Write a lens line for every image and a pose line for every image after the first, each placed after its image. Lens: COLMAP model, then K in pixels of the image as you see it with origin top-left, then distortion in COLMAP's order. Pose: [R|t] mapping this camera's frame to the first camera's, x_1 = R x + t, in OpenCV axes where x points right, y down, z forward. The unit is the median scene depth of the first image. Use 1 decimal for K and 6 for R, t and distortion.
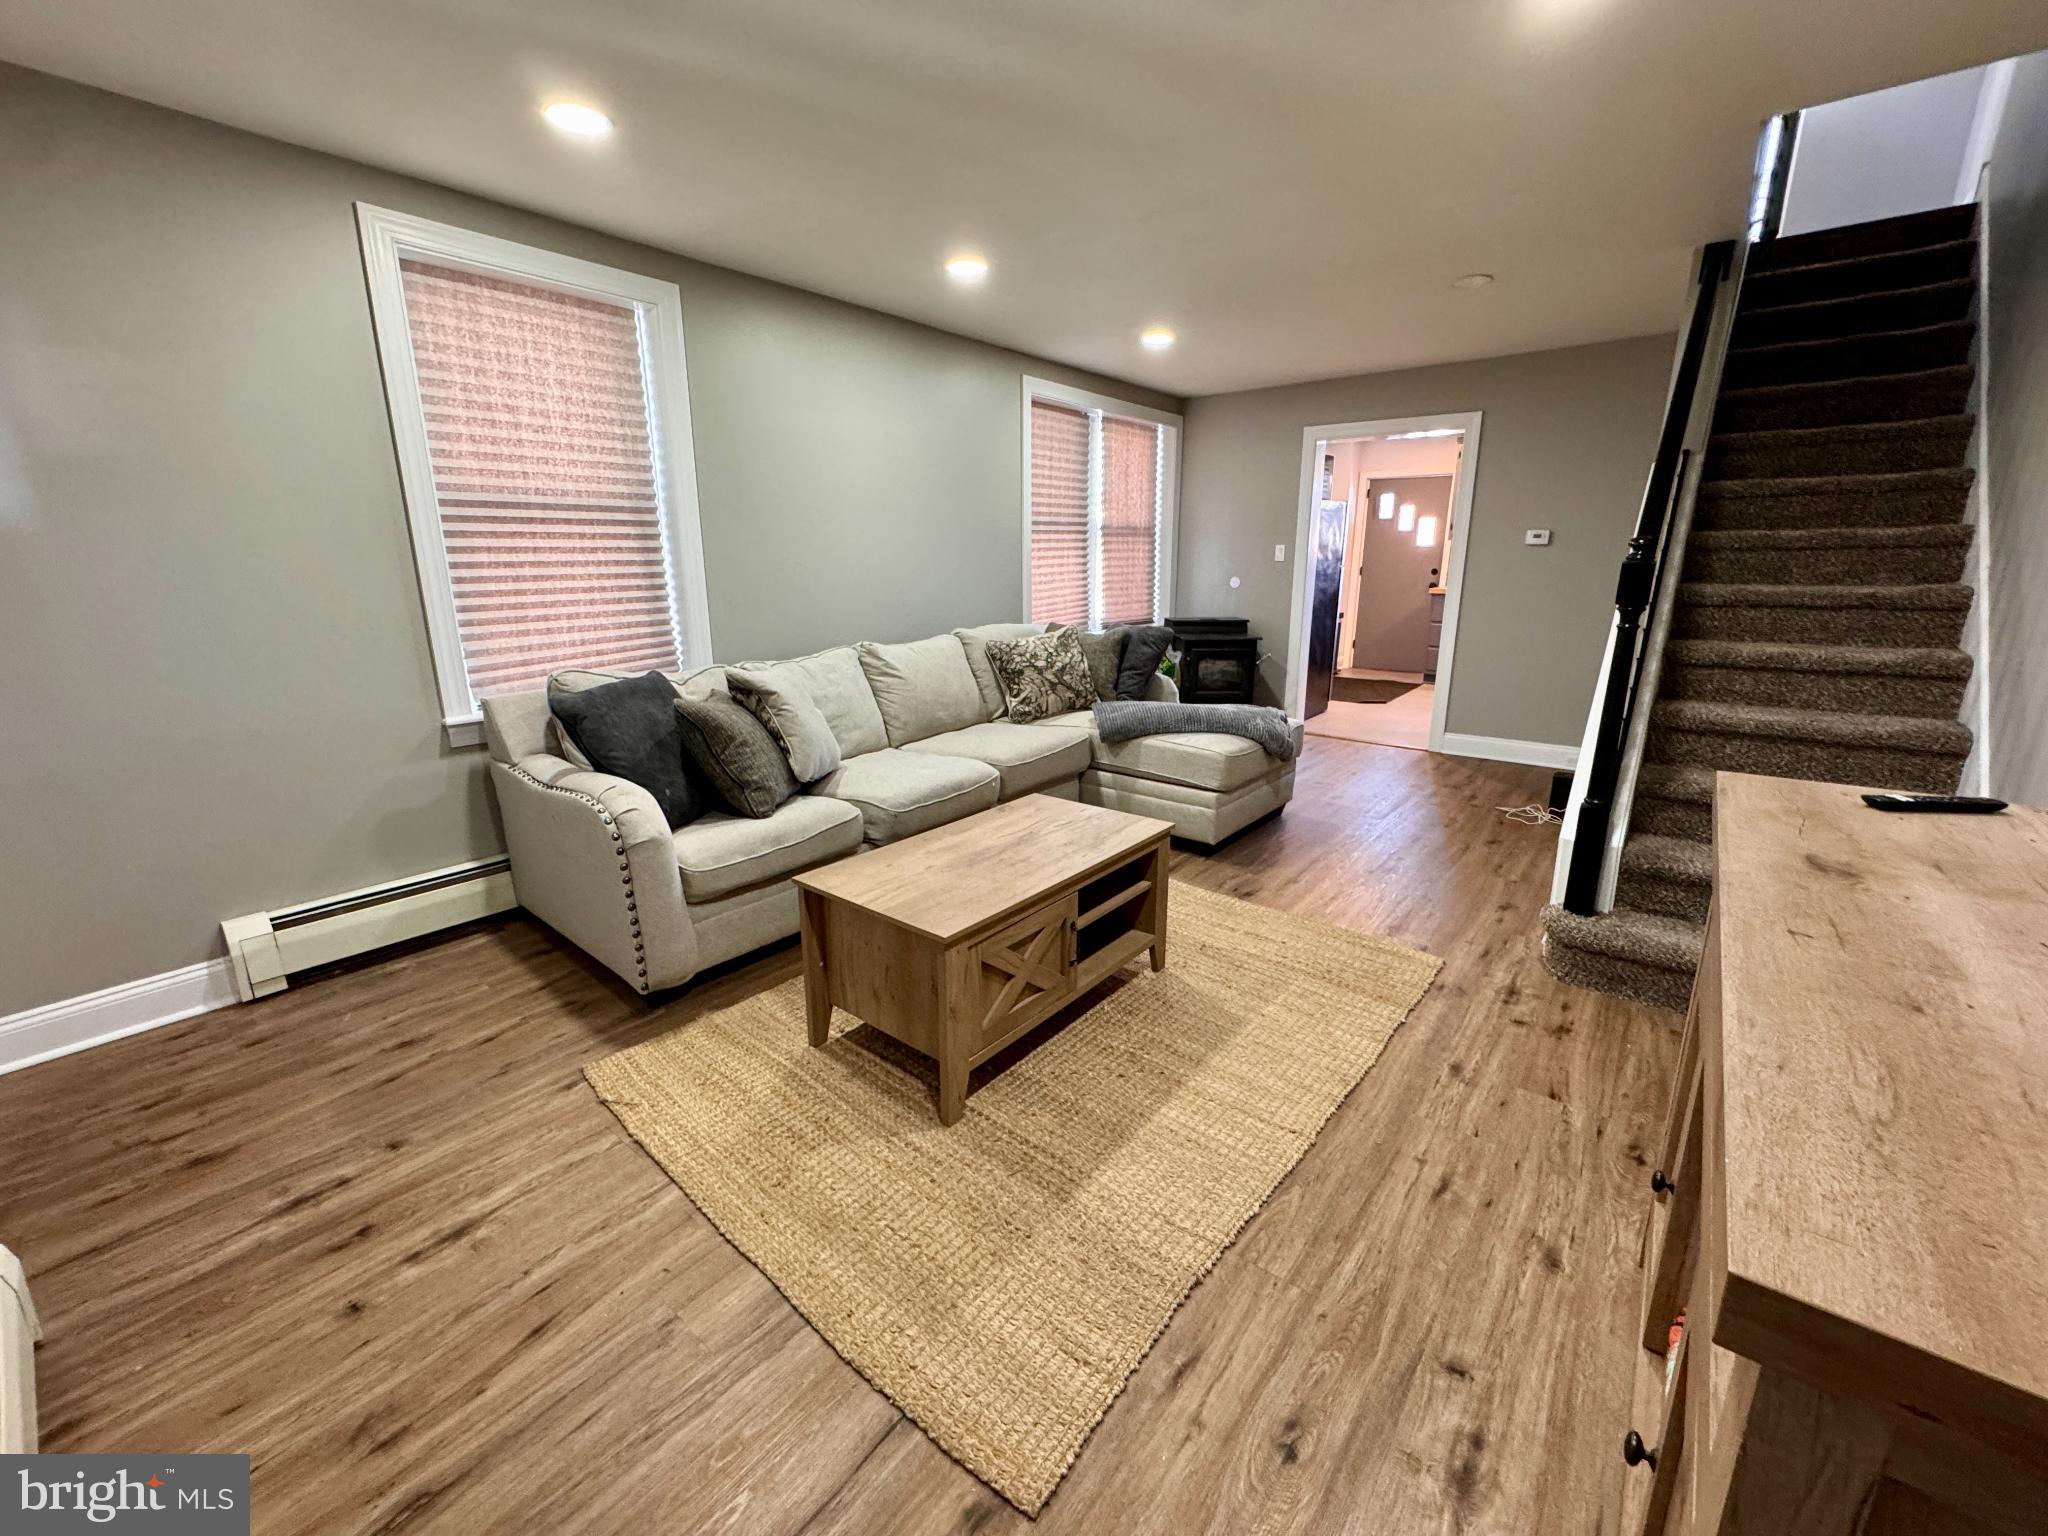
lens RADIAL K [[818.9, 0, 1023.5], [0, 818.9, 764.9], [0, 0, 1]] dist [-0.000893, 0.000266]
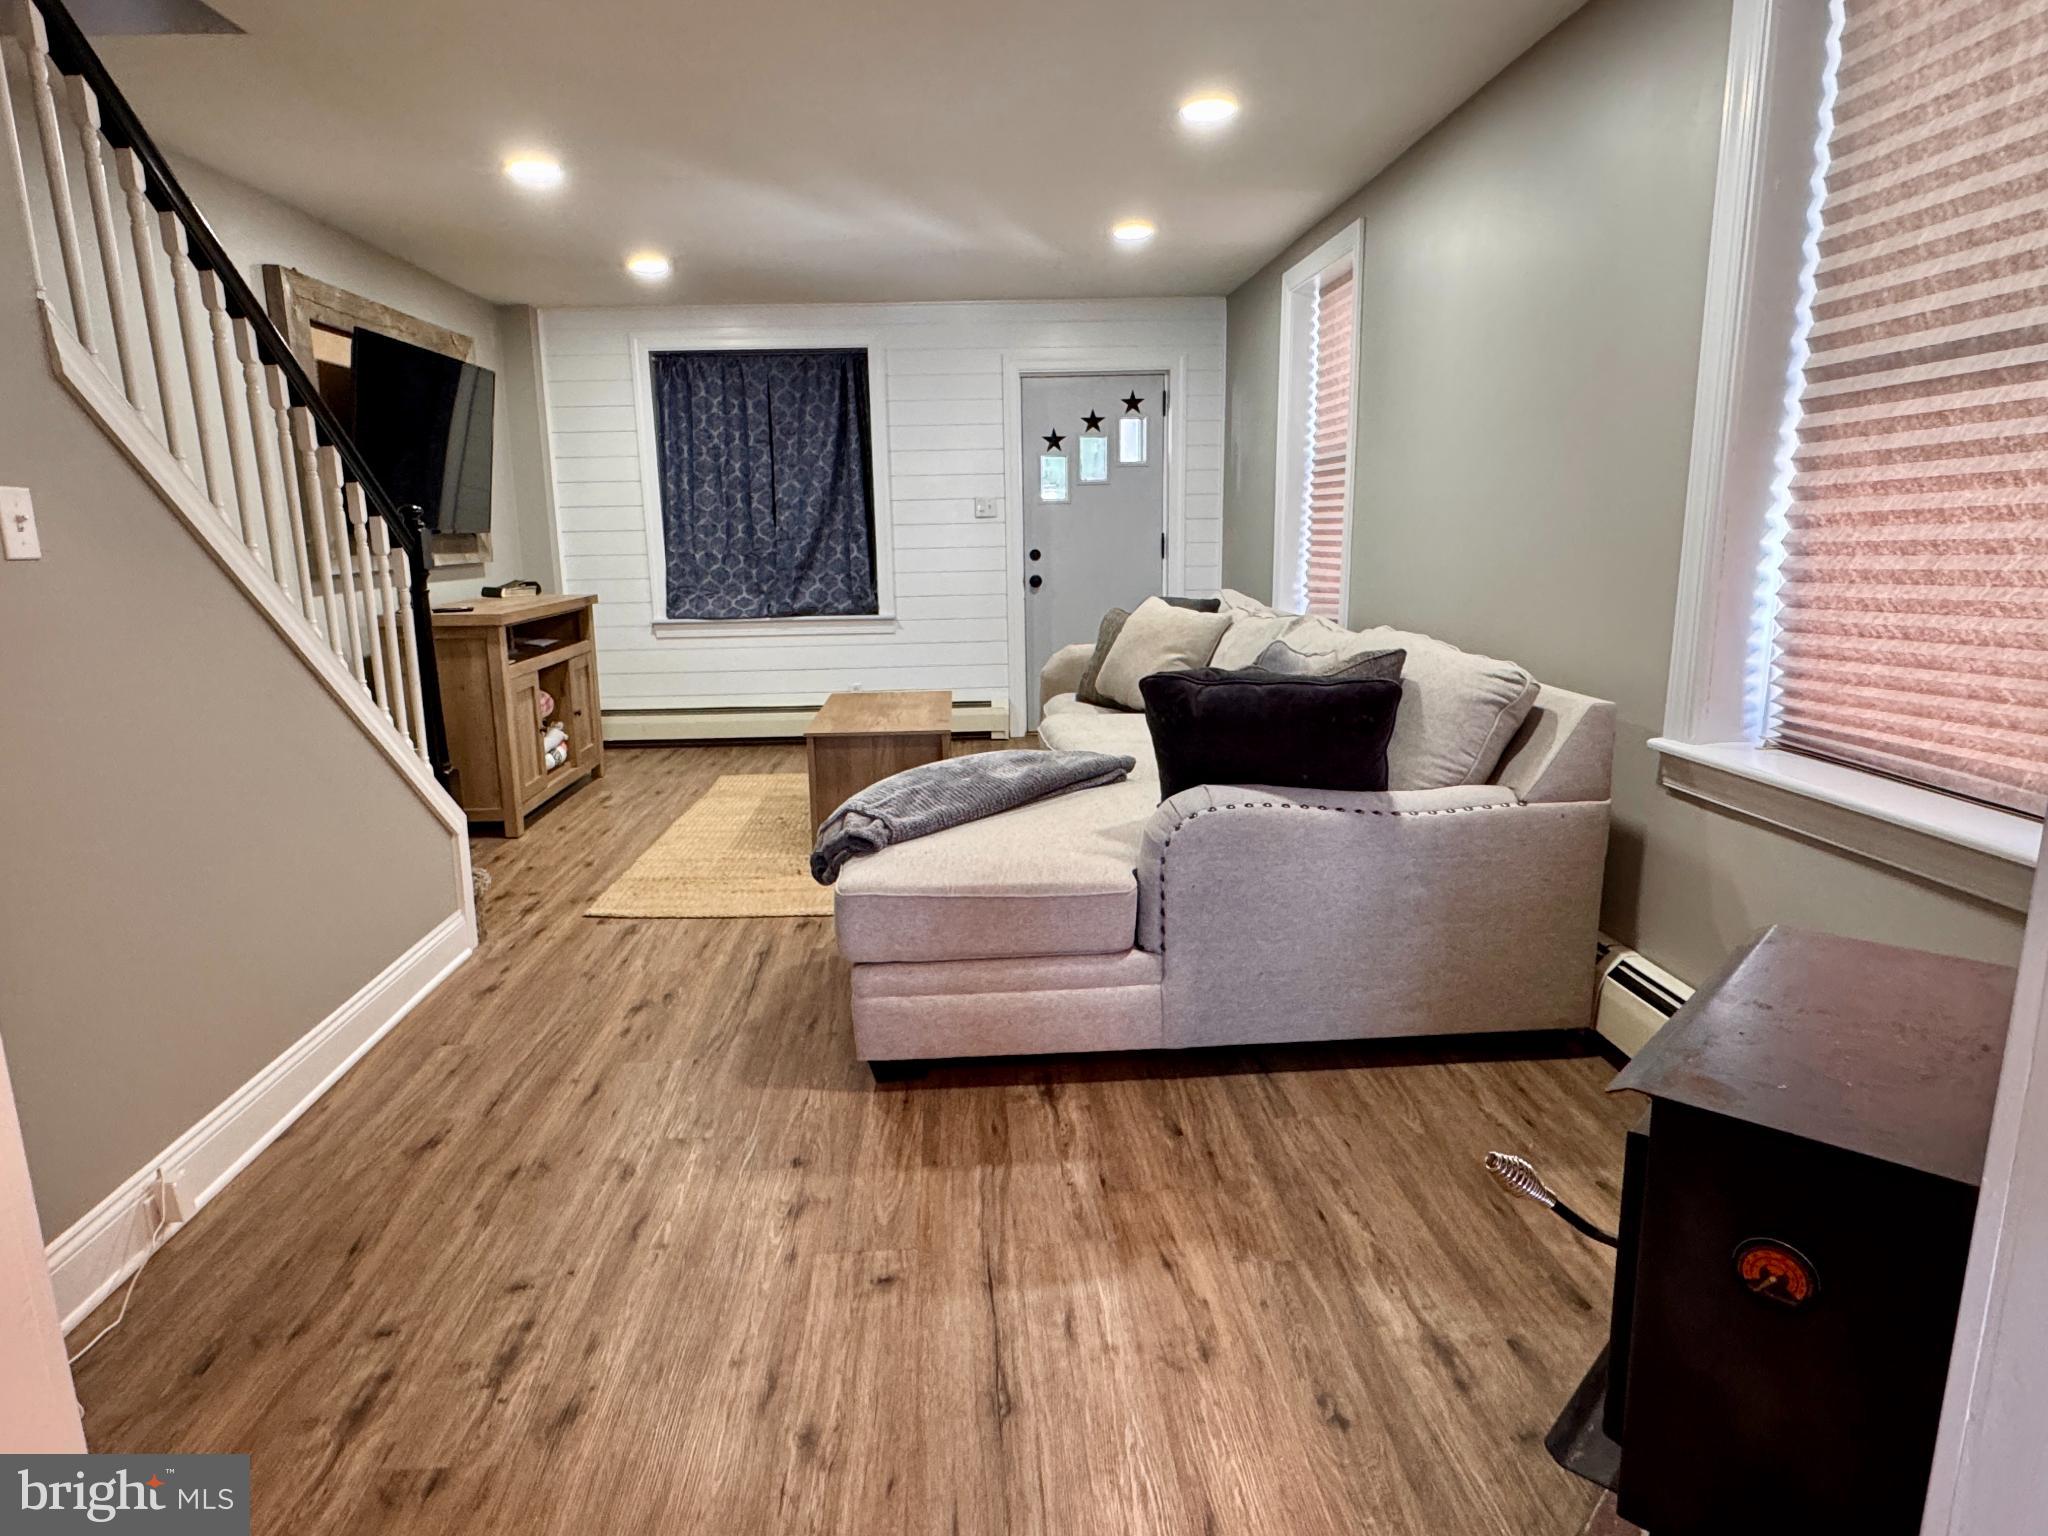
lens RADIAL K [[1162.7, 0, 990.4], [0, 1162.7, 756.7], [0, 0, 1]] dist [-0.000467, 0.000086]
pose [[-0.754124, 0.152684, -0.638737, 0.945580], [-0.136407, 0.914972, 0.379763, -0.514964], [0.642409, 0.373517, -0.669175, 2.047105]]
